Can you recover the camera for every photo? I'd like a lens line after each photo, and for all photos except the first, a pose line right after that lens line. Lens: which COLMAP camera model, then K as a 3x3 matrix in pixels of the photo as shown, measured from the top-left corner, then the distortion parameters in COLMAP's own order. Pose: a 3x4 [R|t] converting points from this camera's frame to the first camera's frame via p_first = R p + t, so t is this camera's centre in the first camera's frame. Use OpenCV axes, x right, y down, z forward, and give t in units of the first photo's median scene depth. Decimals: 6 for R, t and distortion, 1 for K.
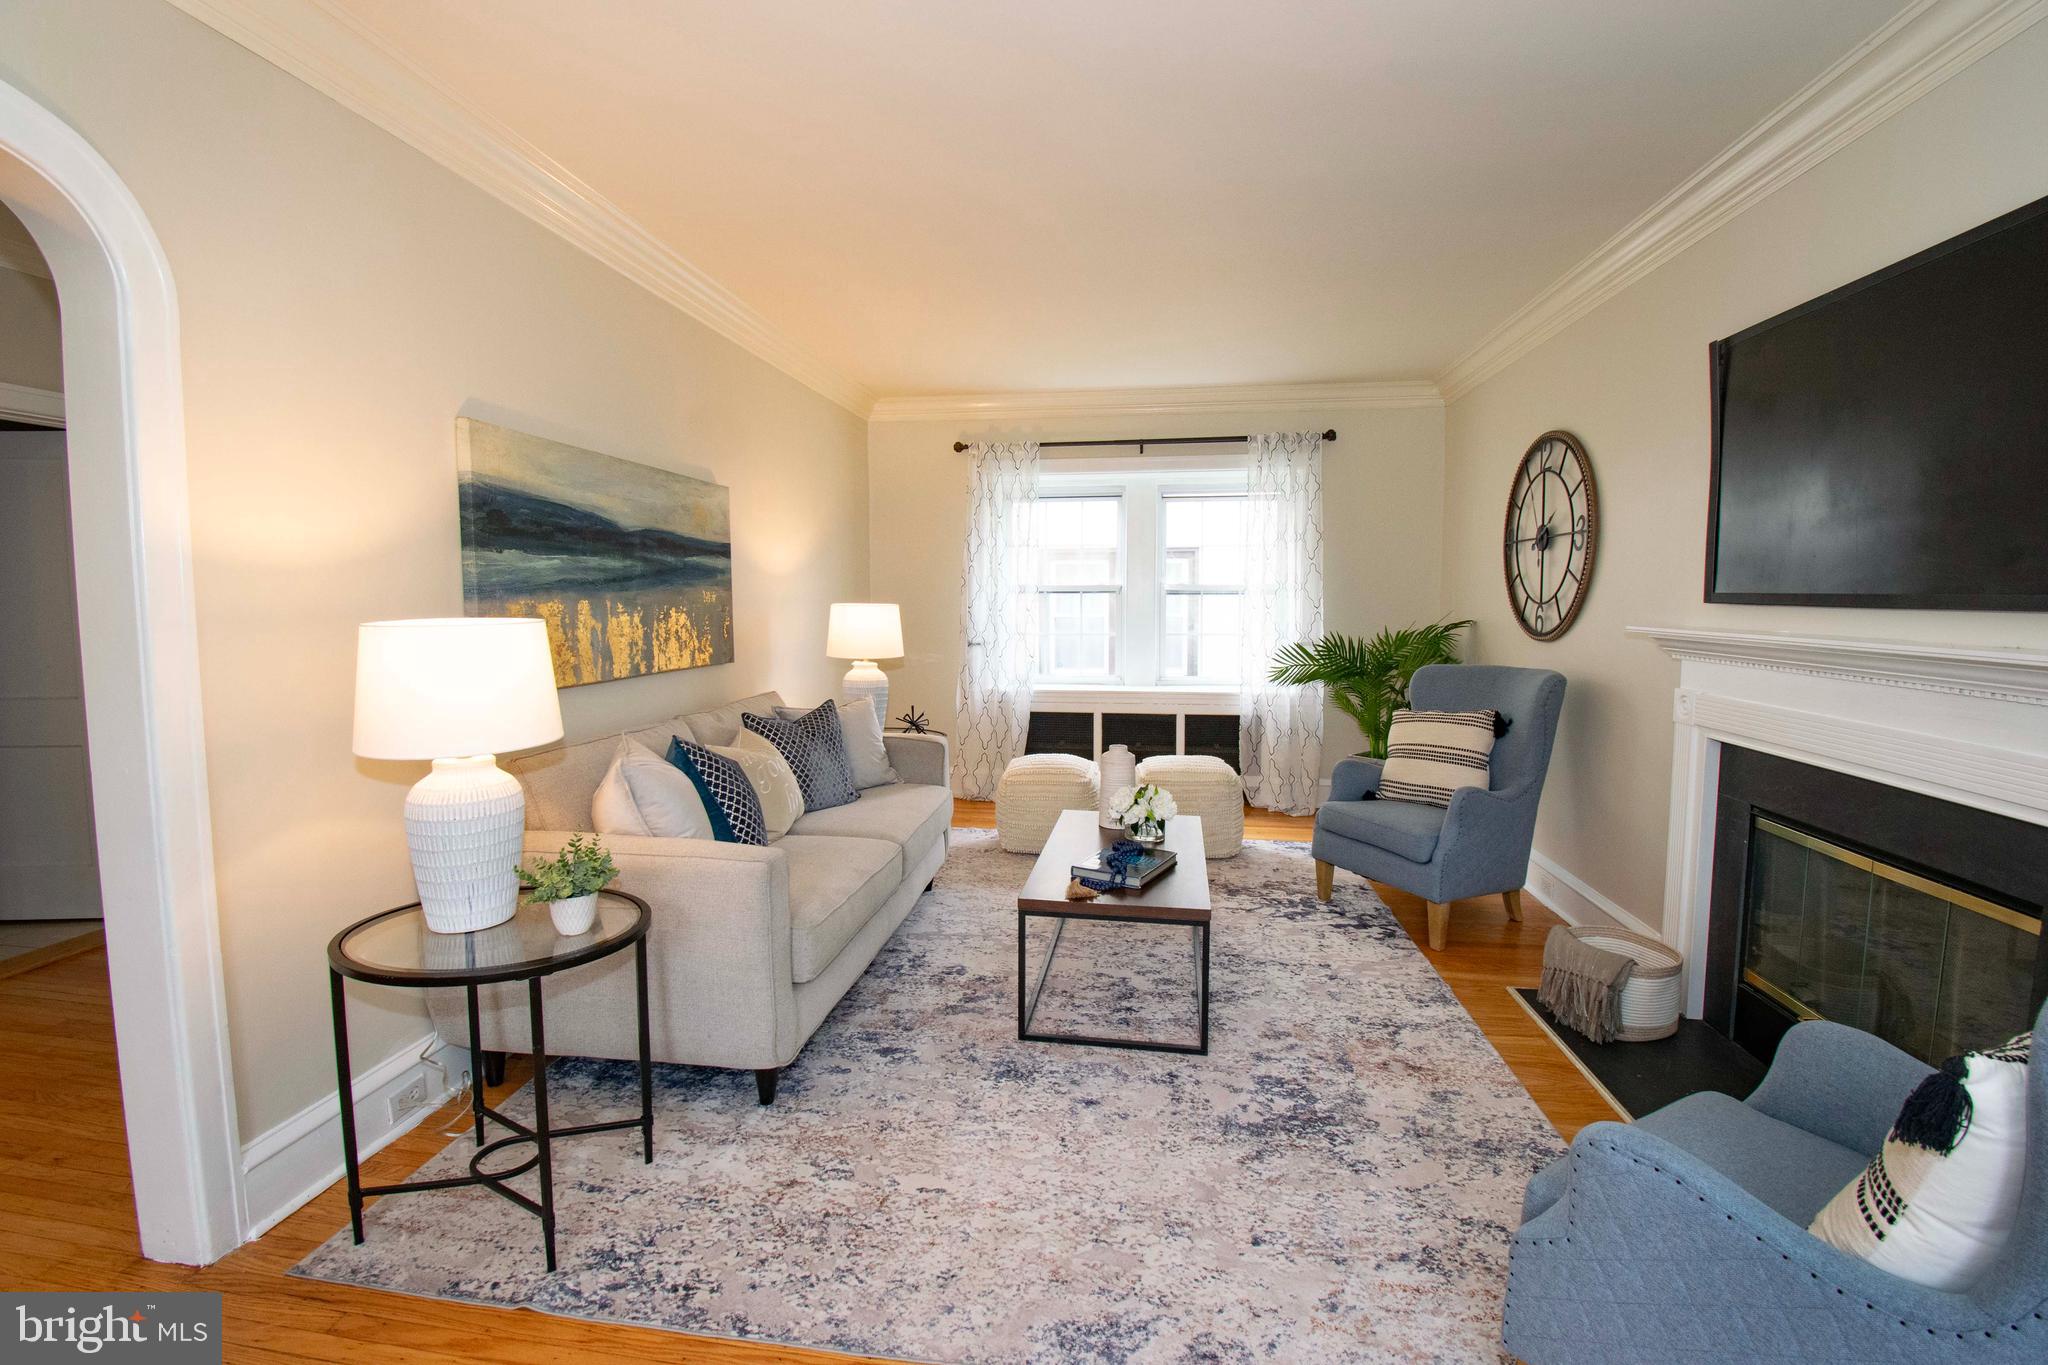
lens RADIAL K [[906.3, 0, 1025.5], [0, 906.3, 668.1], [0, 0, 1]] dist [0.025339, -0.029618]
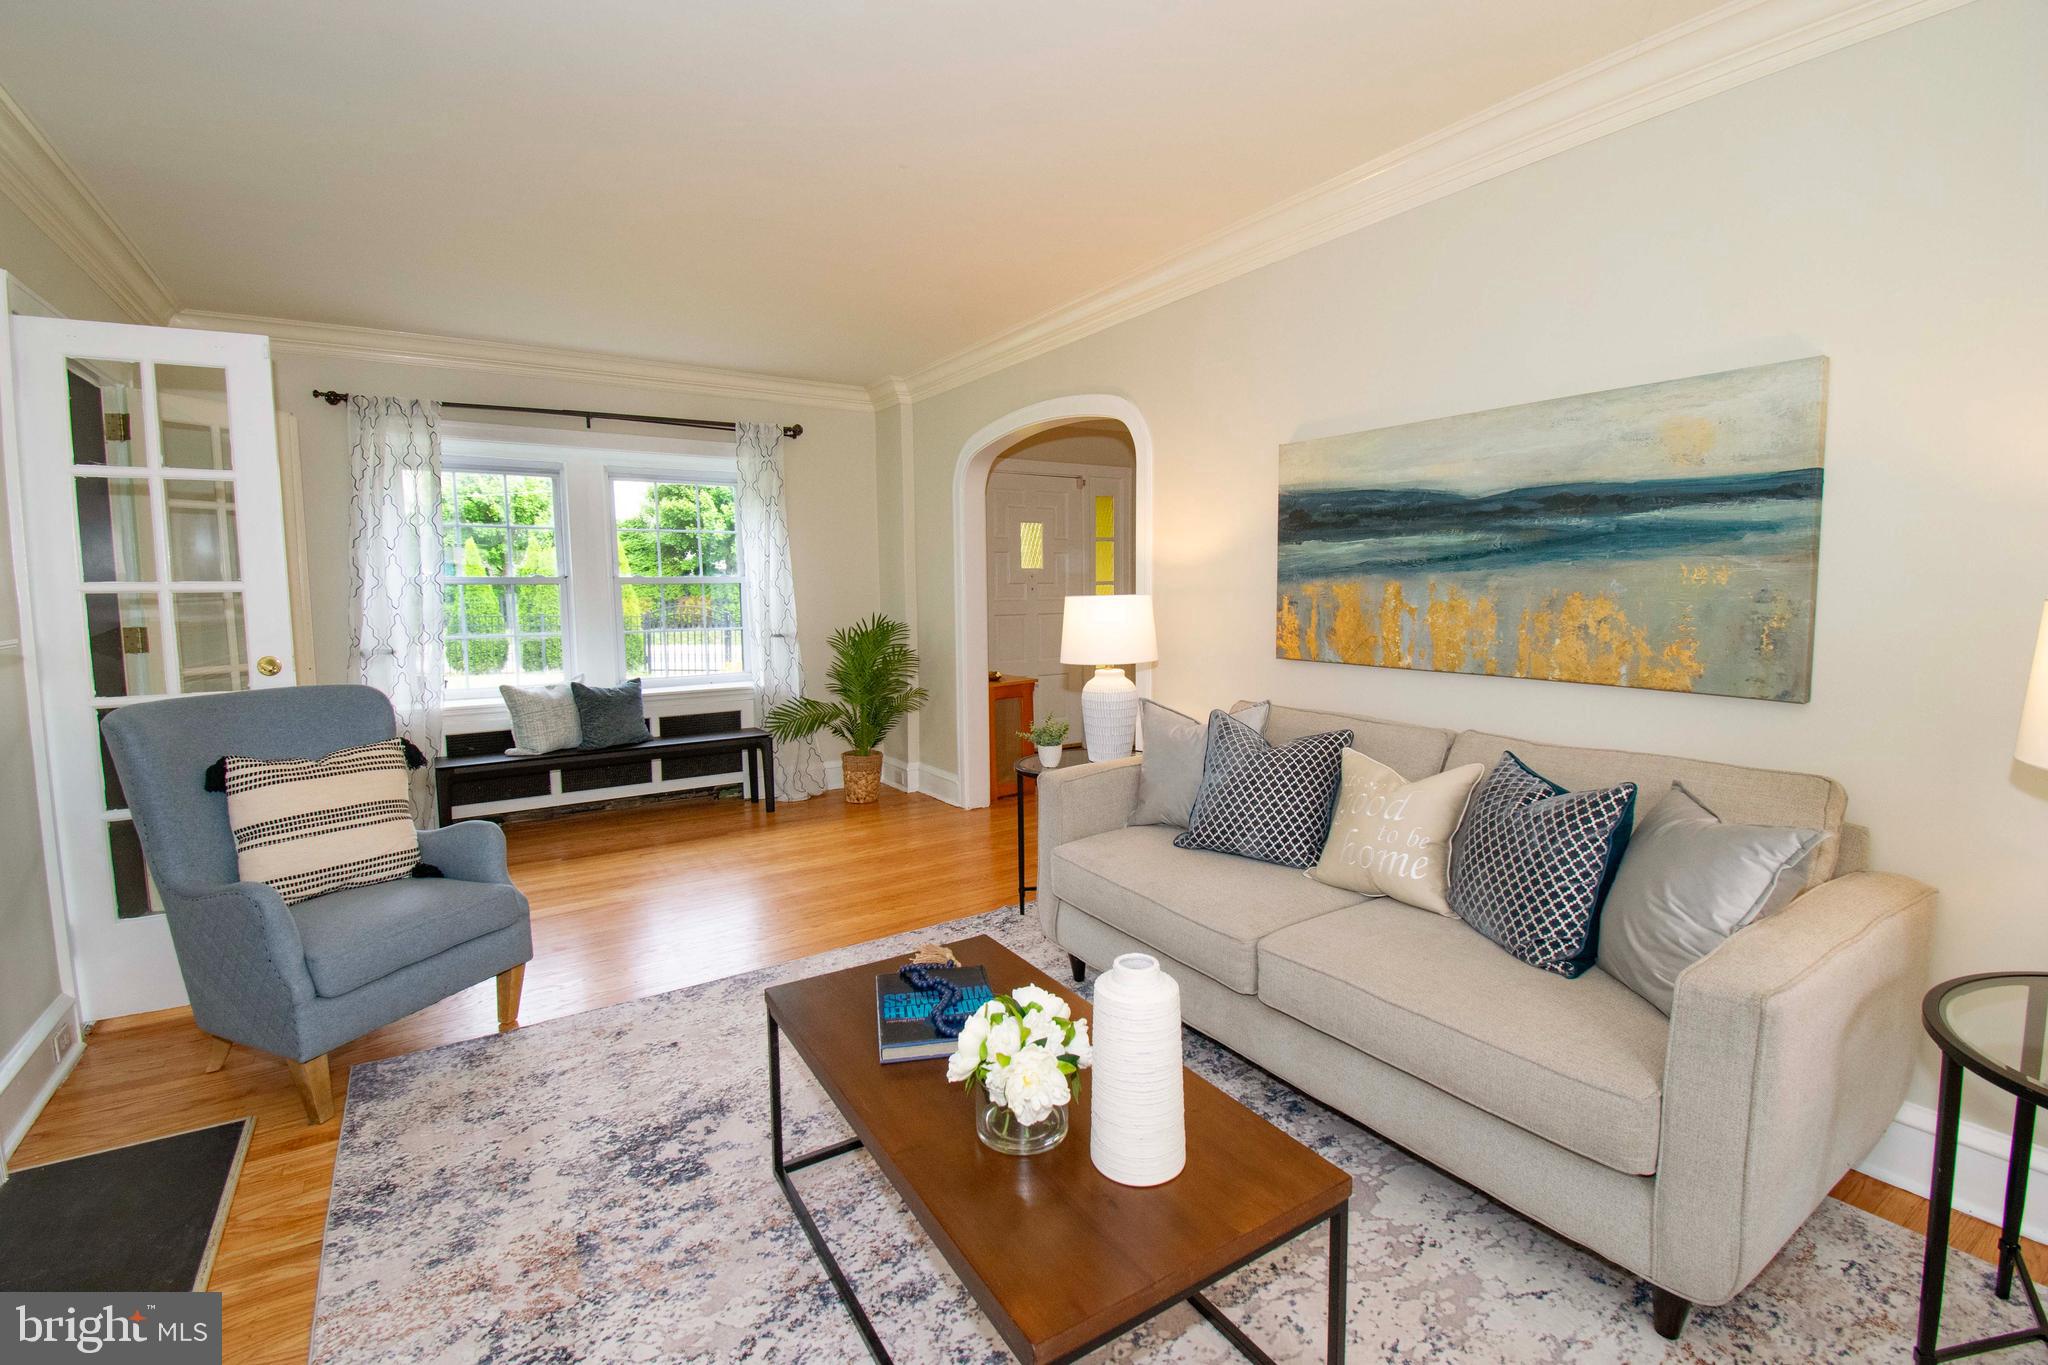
lens RADIAL K [[906.3, 0, 1025.5], [0, 906.3, 668.1], [0, 0, 1]] dist [0.025339, -0.029618]
pose [[-0.755869, 0.069299, -0.651045, 0.486431], [-0.041264, 0.987363, 0.153006, -0.123186], [0.653421, 0.142517, -0.743458, 1.567750]]
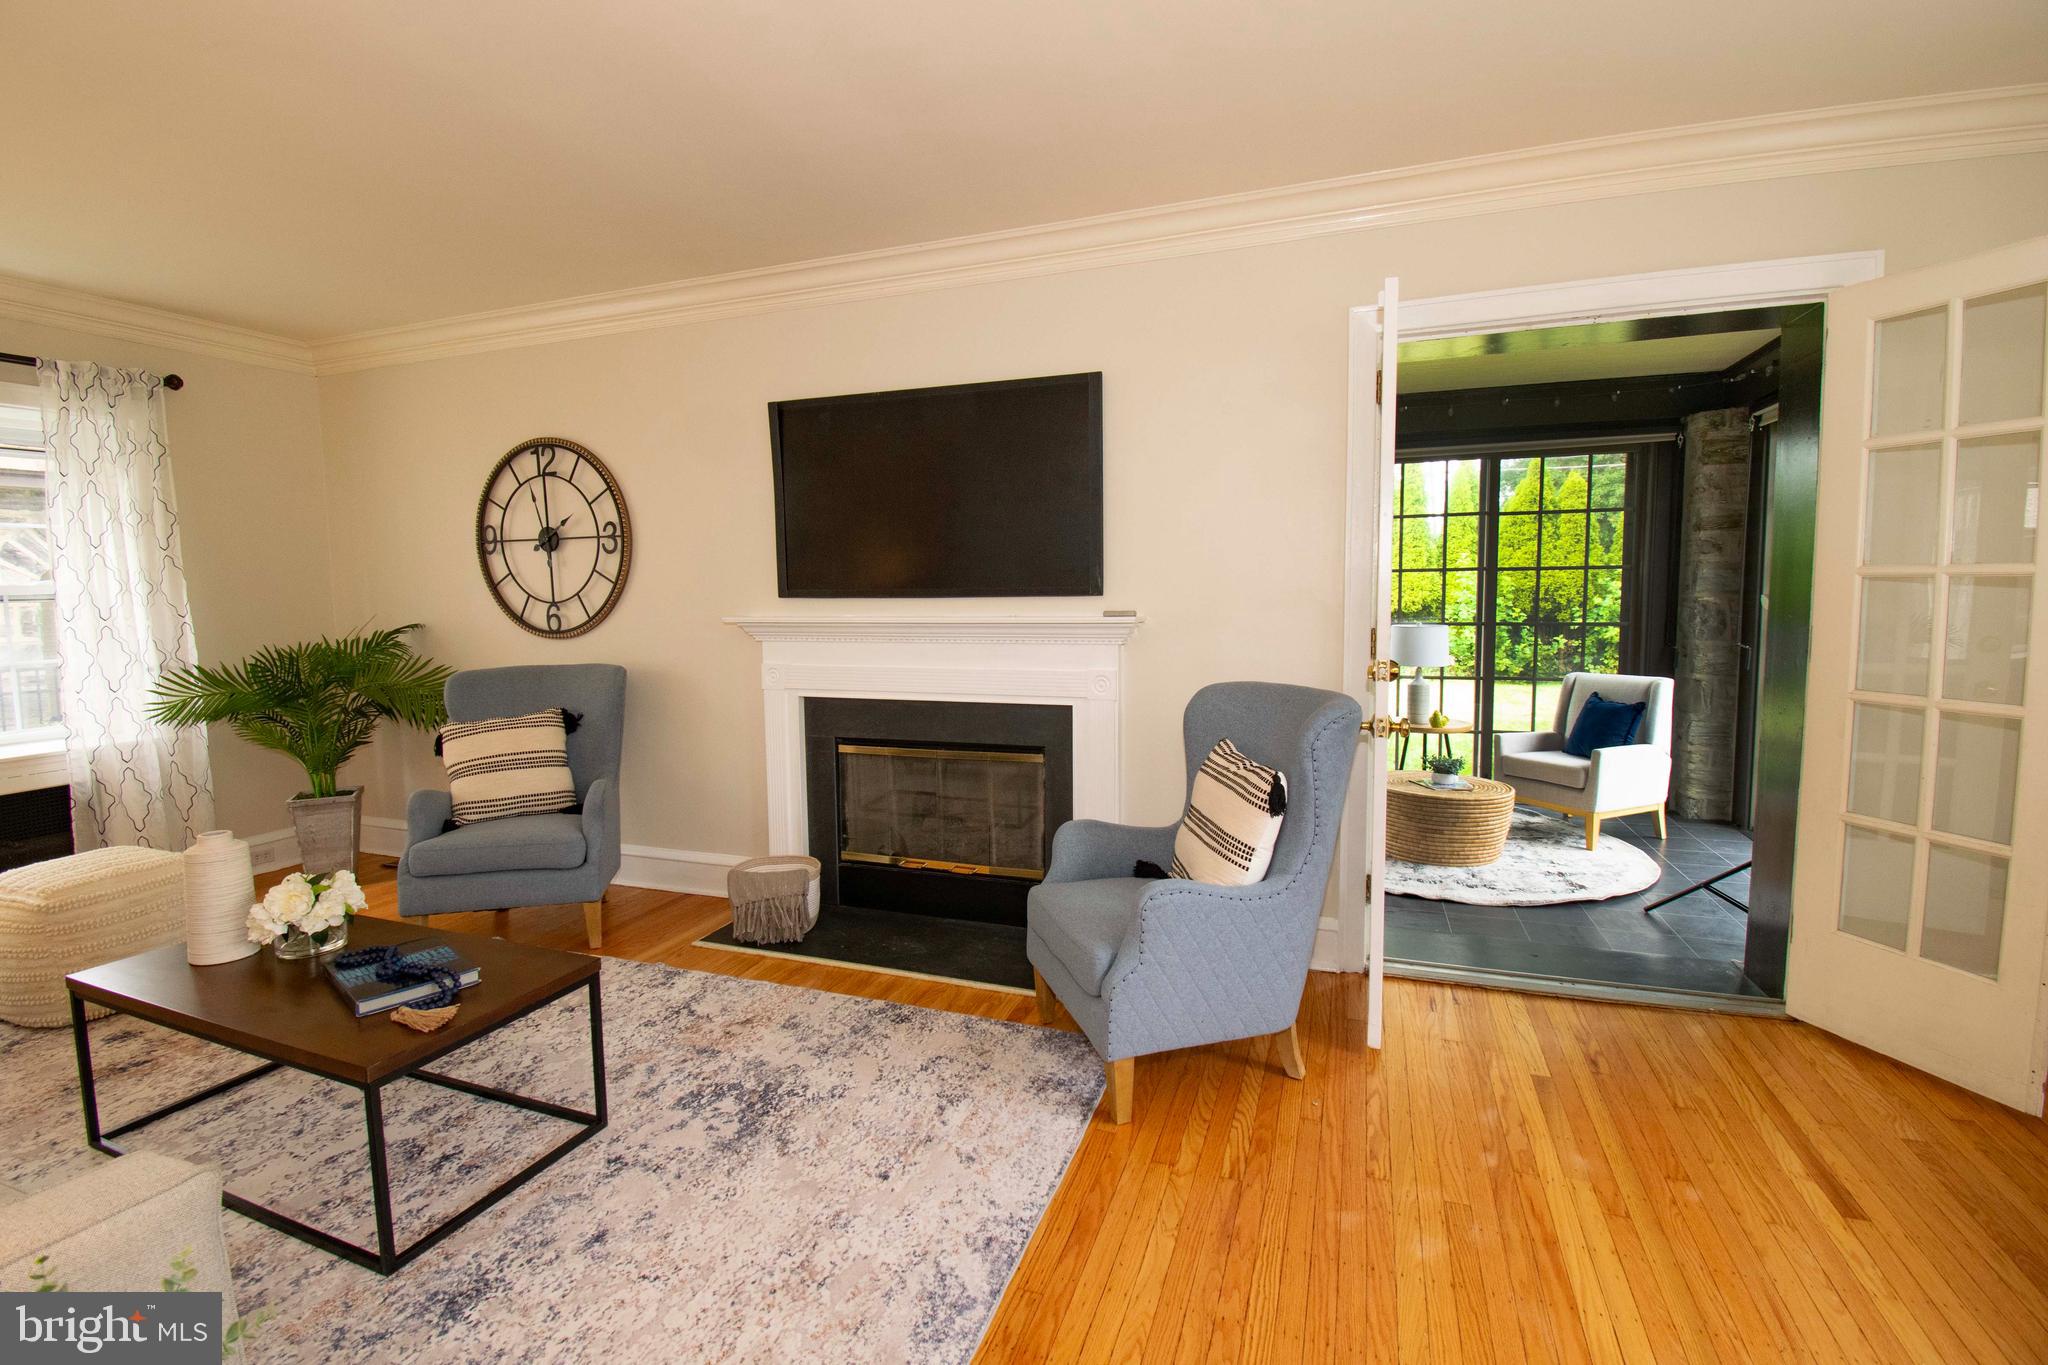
lens RADIAL K [[906.3, 0, 1025.5], [0, 906.3, 668.1], [0, 0, 1]] dist [0.025339, -0.029618]
pose [[0.208039, -0.086833, 0.974259, -0.494203], [0.090676, 0.993475, 0.069183, -0.028204], [-0.973909, 0.073949, 0.214555, 0.373271]]
